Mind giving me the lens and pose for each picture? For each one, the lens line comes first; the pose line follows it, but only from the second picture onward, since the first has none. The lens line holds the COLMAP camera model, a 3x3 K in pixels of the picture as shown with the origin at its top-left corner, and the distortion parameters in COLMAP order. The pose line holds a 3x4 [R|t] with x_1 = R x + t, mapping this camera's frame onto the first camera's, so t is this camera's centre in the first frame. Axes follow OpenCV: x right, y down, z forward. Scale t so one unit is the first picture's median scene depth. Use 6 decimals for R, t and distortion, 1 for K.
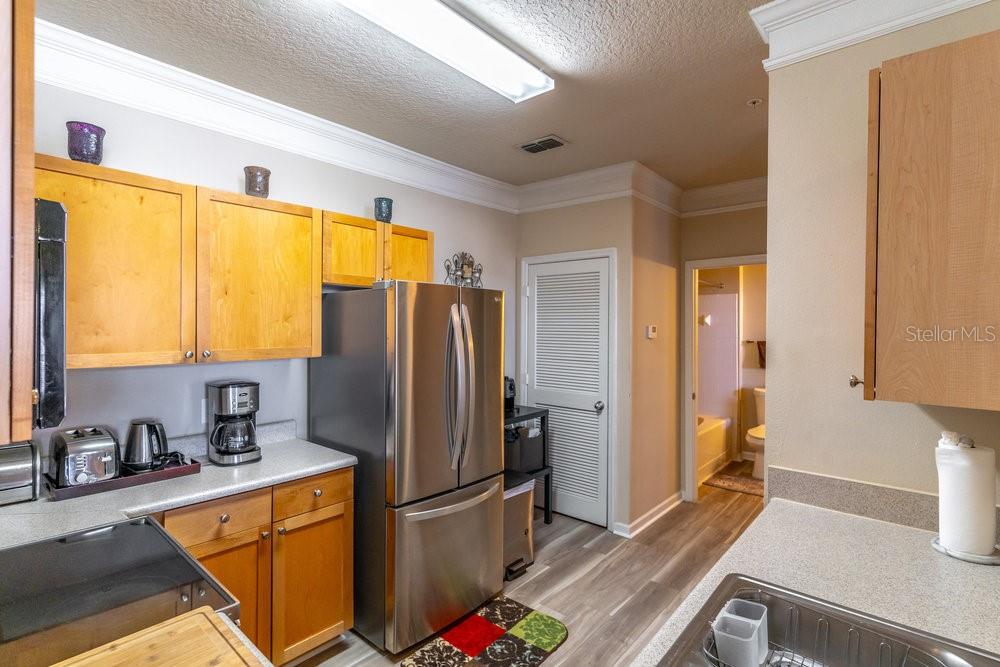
lens RADIAL K [[482.2, 0, 500.3], [0, 482.2, 330.1], [0, 0, 1]] dist [0.002879, 0.000676]
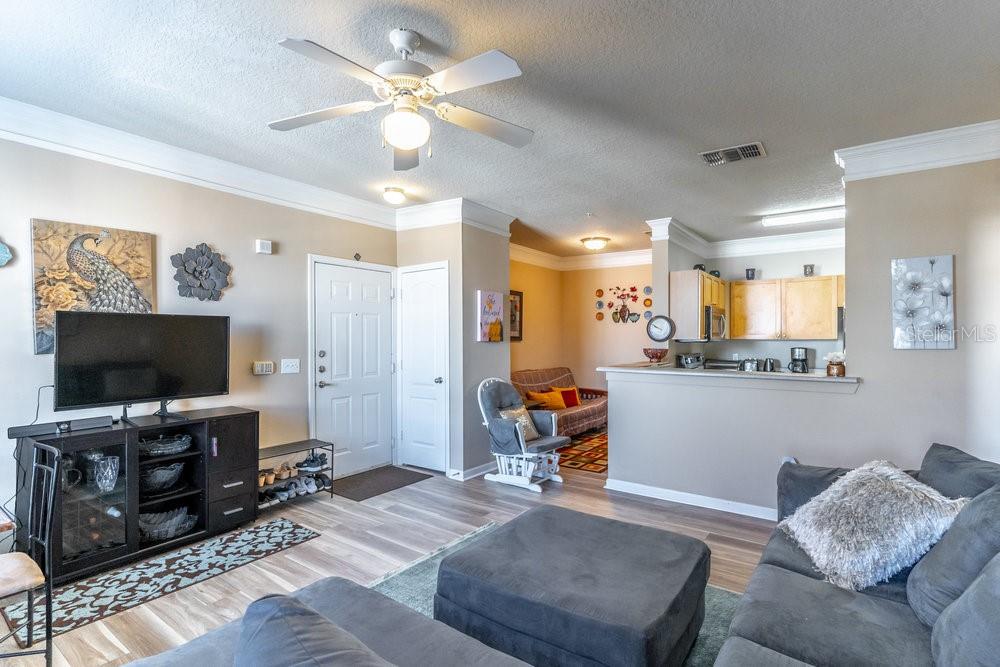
lens RADIAL K [[479.7, 0, 498.1], [0, 479.7, 337.5], [0, 0, 1]] dist [0.002396, 0.000277]
pose [[0.084956, 0.000530, -0.996385, 1.767240], [-0.002162, 0.999998, 0.000347, 0.050484], [0.996382, 0.002125, 0.084957, -0.802457]]
